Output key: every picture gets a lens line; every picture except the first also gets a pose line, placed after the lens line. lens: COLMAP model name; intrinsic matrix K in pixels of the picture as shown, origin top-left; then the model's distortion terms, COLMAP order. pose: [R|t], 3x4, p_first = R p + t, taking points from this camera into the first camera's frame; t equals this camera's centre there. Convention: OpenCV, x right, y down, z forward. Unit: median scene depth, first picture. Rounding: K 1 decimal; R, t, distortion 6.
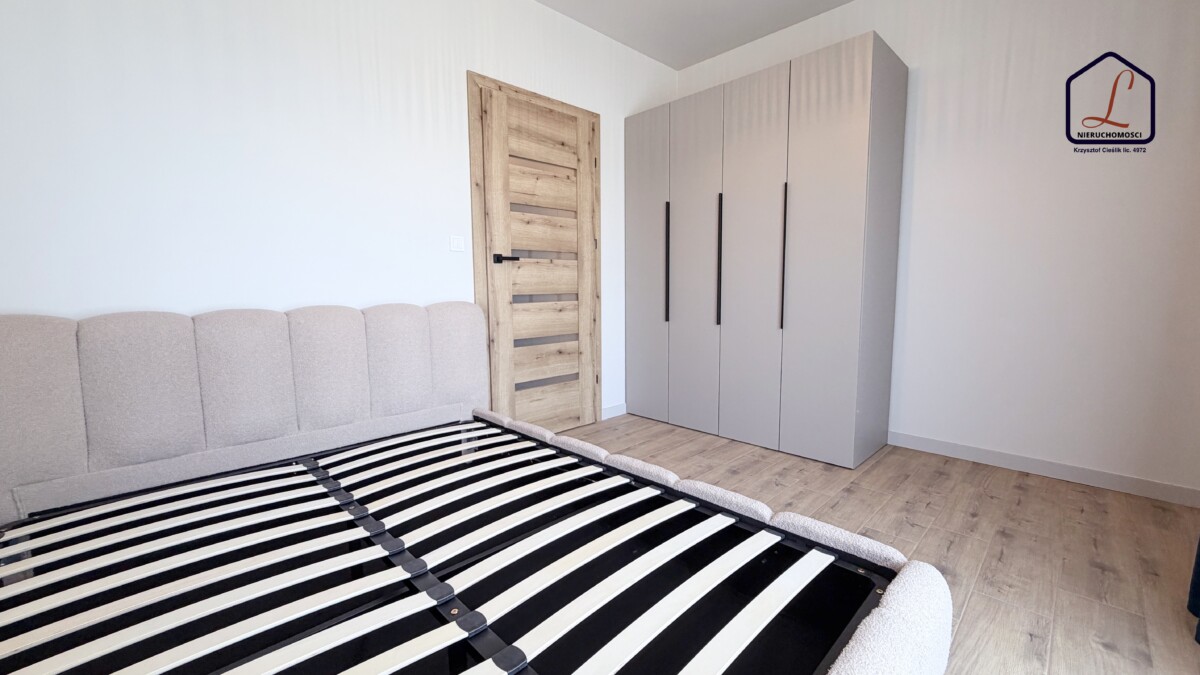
lens RADIAL K [[476.2, 0, 596.9], [0, 476.2, 336.6], [0, 0, 1]] dist [0.000072, 0.000076]
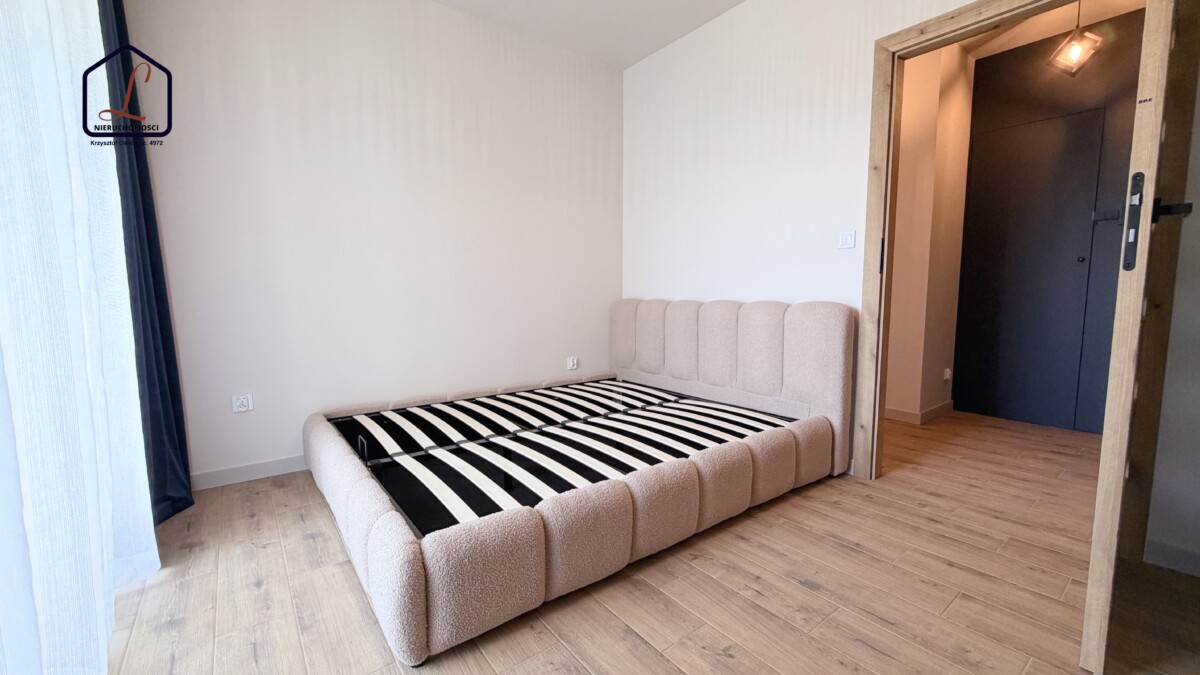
lens RADIAL K [[476.2, 0, 596.9], [0, 476.2, 336.6], [0, 0, 1]] dist [0.000072, 0.000076]
pose [[-0.090248, 0.117340, -0.988983, 0.688253], [-0.094879, 0.987505, 0.125823, -0.079625], [0.991390, 0.105189, -0.077988, 0.597542]]
